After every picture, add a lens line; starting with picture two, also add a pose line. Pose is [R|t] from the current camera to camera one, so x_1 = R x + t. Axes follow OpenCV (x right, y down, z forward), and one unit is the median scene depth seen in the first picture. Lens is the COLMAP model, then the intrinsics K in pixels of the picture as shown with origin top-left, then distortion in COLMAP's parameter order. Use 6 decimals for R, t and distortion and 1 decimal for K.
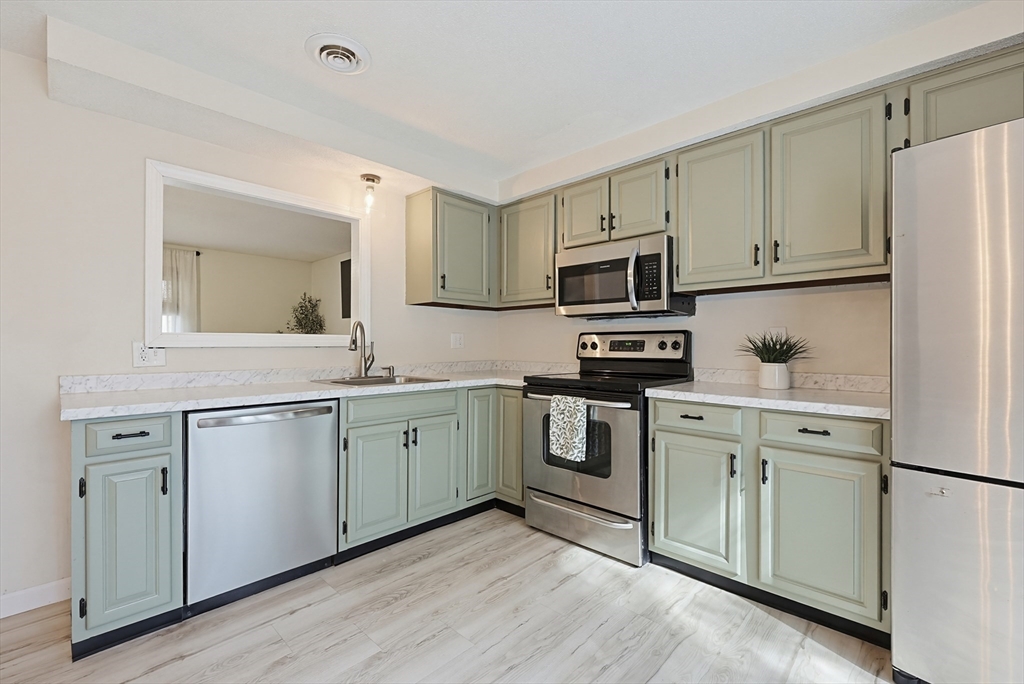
lens RADIAL K [[440.0, 0, 500.1], [0, 440.0, 342.6], [0, 0, 1]] dist [0.000064, 0.000179]
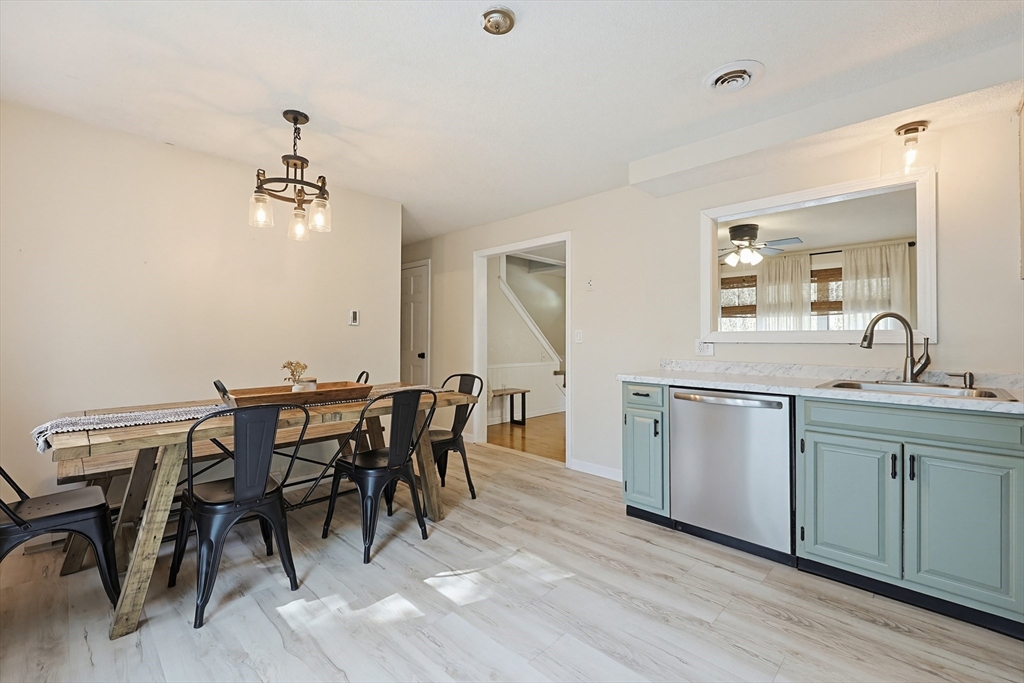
lens RADIAL K [[434.5, 0, 513.3], [0, 434.5, 333.6], [0, 0, 1]] dist [-0.000714, 0.000042]
pose [[0.008778, -0.011833, -0.999891, 0.541509], [-0.000210, 0.999930, -0.011835, -0.000859], [0.999961, 0.000313, 0.008775, 0.338713]]
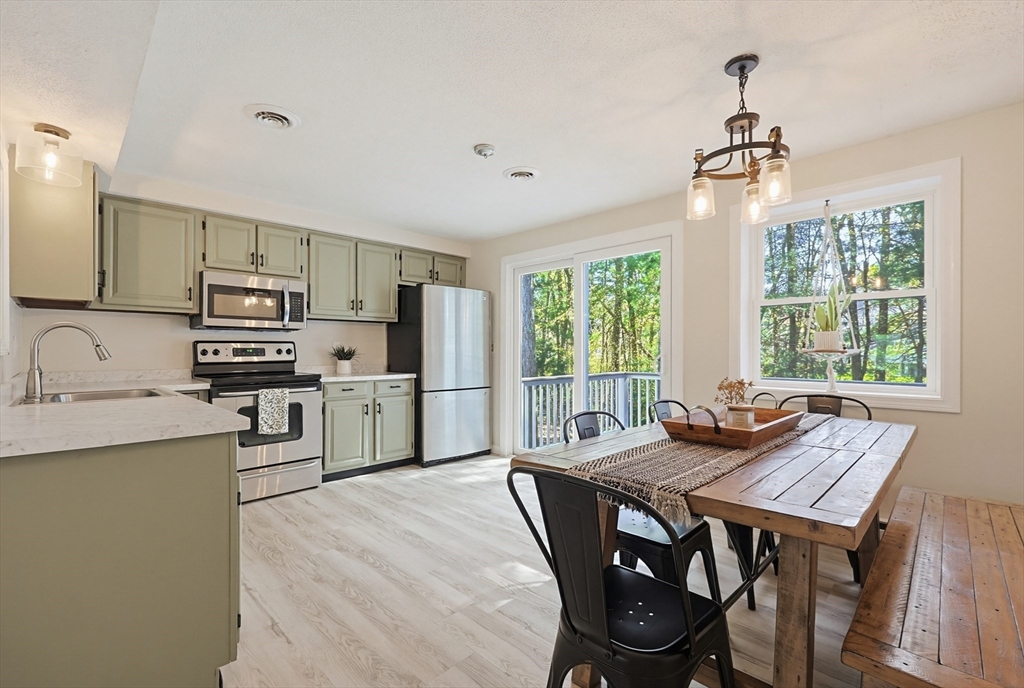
lens RADIAL K [[468.4, 0, 515.5], [0, 468.4, 351.6], [0, 0, 1]] dist [0.000625, 0.000202]
pose [[-0.007196, -0.005775, 0.999957, -1.292673], [-0.000774, 0.999983, 0.005770, -0.003232], [-0.999974, -0.000732, -0.007200, 0.251505]]
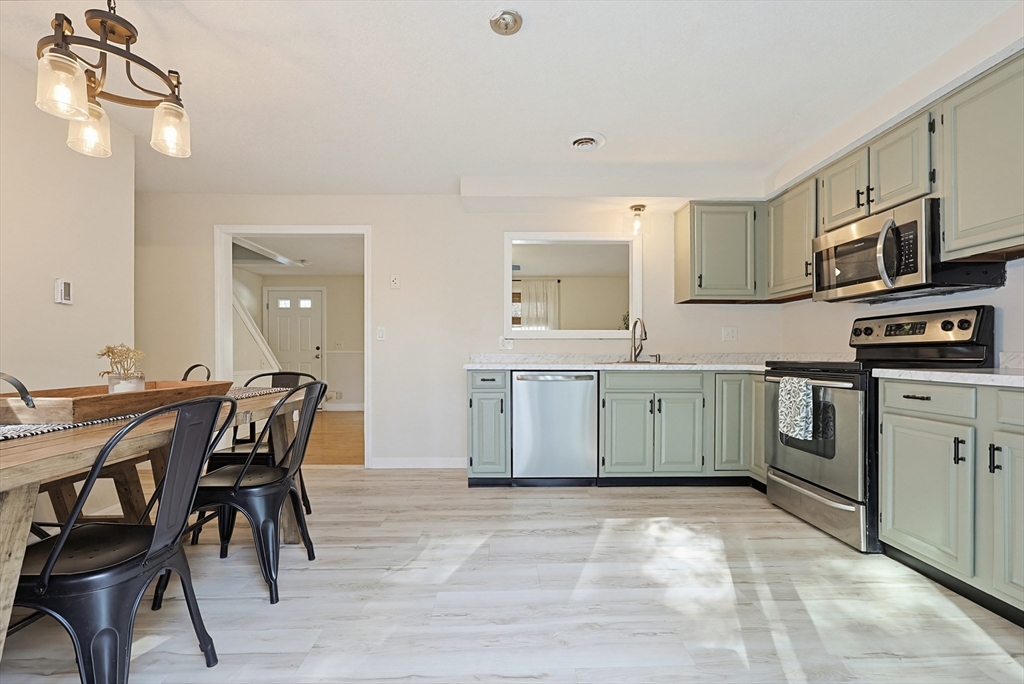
lens RADIAL K [[432.6, 0, 508.9], [0, 432.6, 356.8], [0, 0, 1]] dist [0.000047, -0.000093]
pose [[0.710882, 0.003778, -0.703301, 0.387467], [0.001629, 0.999974, 0.007019, 0.063973], [0.703309, -0.006135, 0.710857, -0.201036]]
